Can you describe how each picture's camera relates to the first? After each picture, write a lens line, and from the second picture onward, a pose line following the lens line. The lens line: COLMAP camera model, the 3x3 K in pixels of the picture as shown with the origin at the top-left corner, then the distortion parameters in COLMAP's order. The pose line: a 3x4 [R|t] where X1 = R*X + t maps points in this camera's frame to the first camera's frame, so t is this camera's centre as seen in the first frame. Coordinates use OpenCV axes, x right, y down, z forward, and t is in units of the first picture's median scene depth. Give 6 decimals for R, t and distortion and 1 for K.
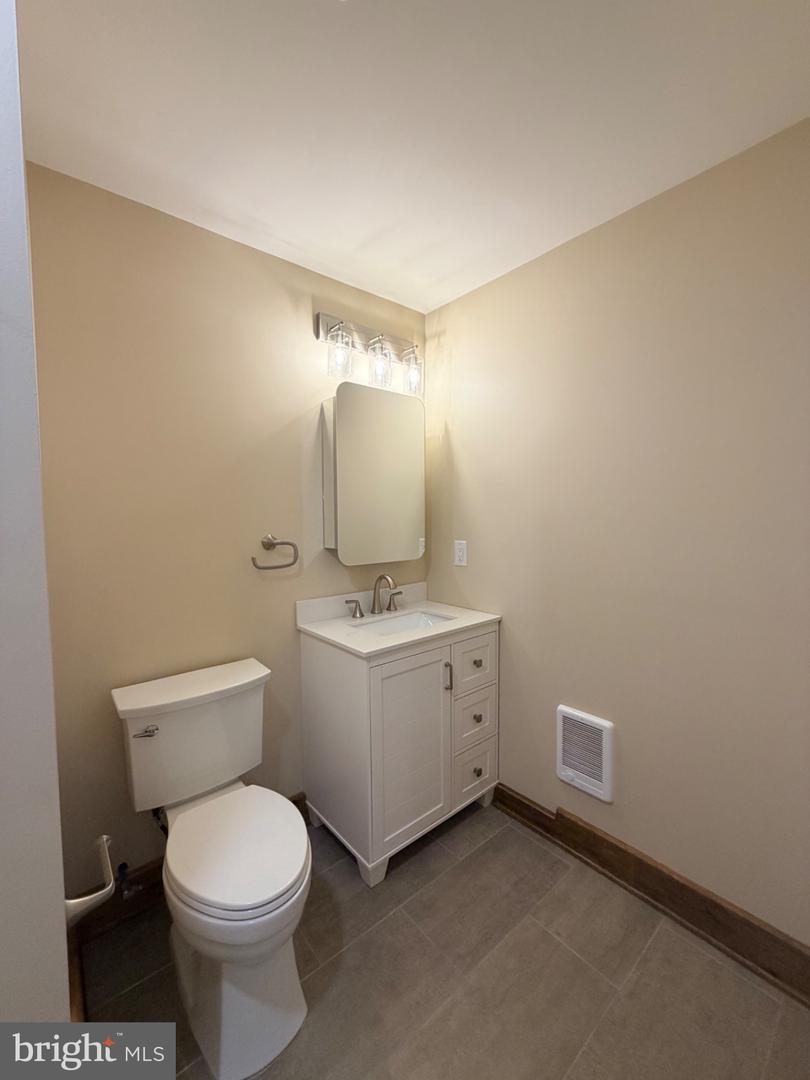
lens RADIAL K [[433.3, 0, 406.2], [0, 433.3, 535.2], [0, 0, 1]] dist [-0.001434, 0.001056]
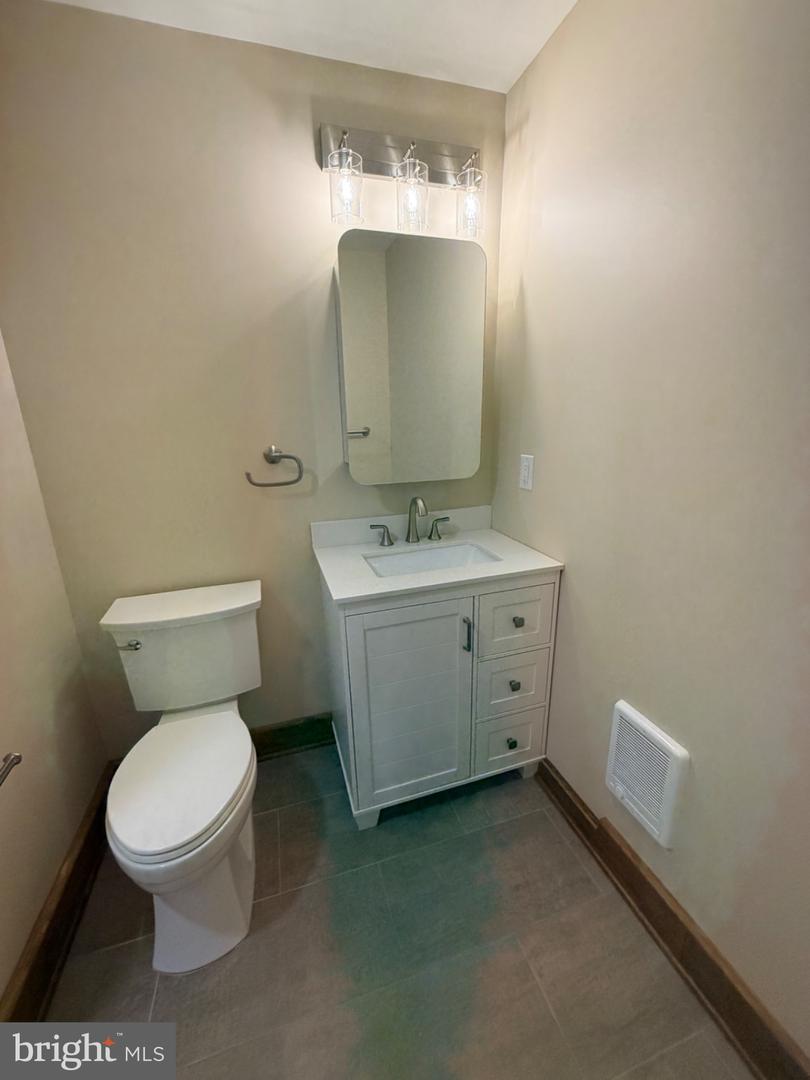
lens RADIAL K [[433.3, 0, 405.5], [0, 433.3, 537.1], [0, 0, 1]] dist [-0.001434, 0.001056]
pose [[0.922440, 0.096041, -0.374007, 0.266788], [-0.005088, 0.971515, 0.236924, -0.029693], [0.386108, -0.216645, 0.896653, 0.289062]]
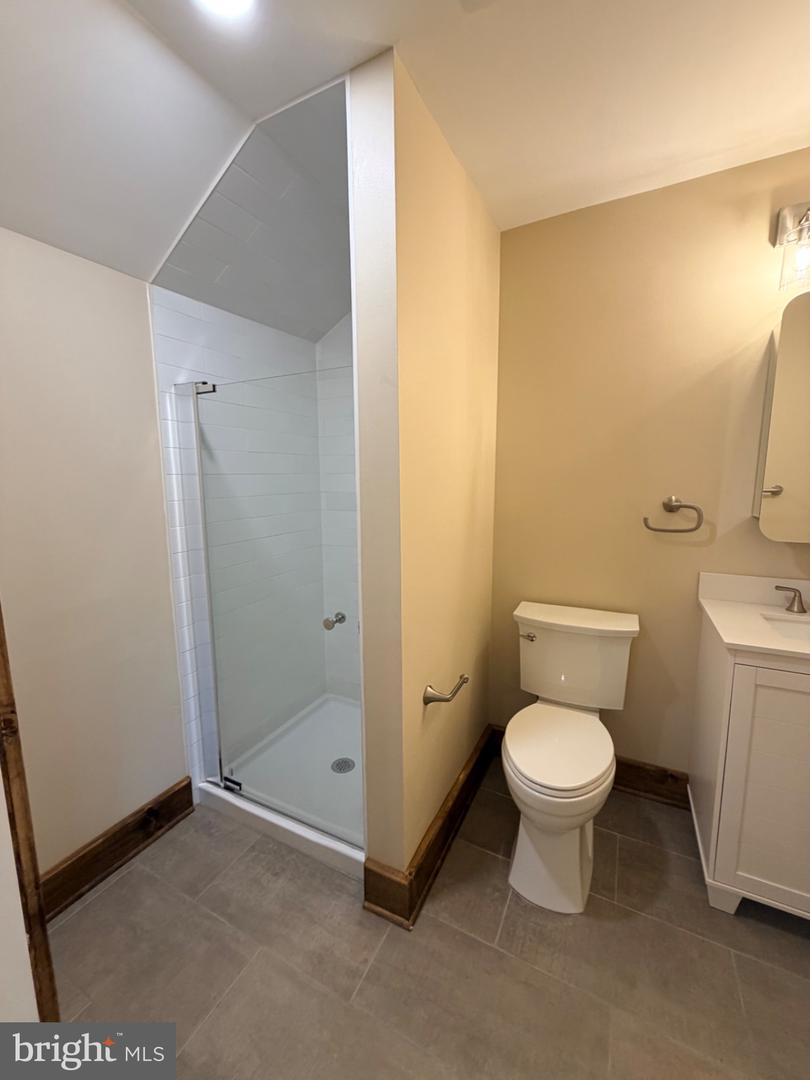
lens RADIAL K [[433.3, 0, 404.5], [0, 433.3, 535.2], [0, 0, 1]] dist [-0.001434, 0.001056]
pose [[0.382407, 0.130880, -0.914678, 0.338352], [-0.040675, 0.991342, 0.124844, -0.010715], [0.923098, -0.010537, 0.384420, 0.088372]]
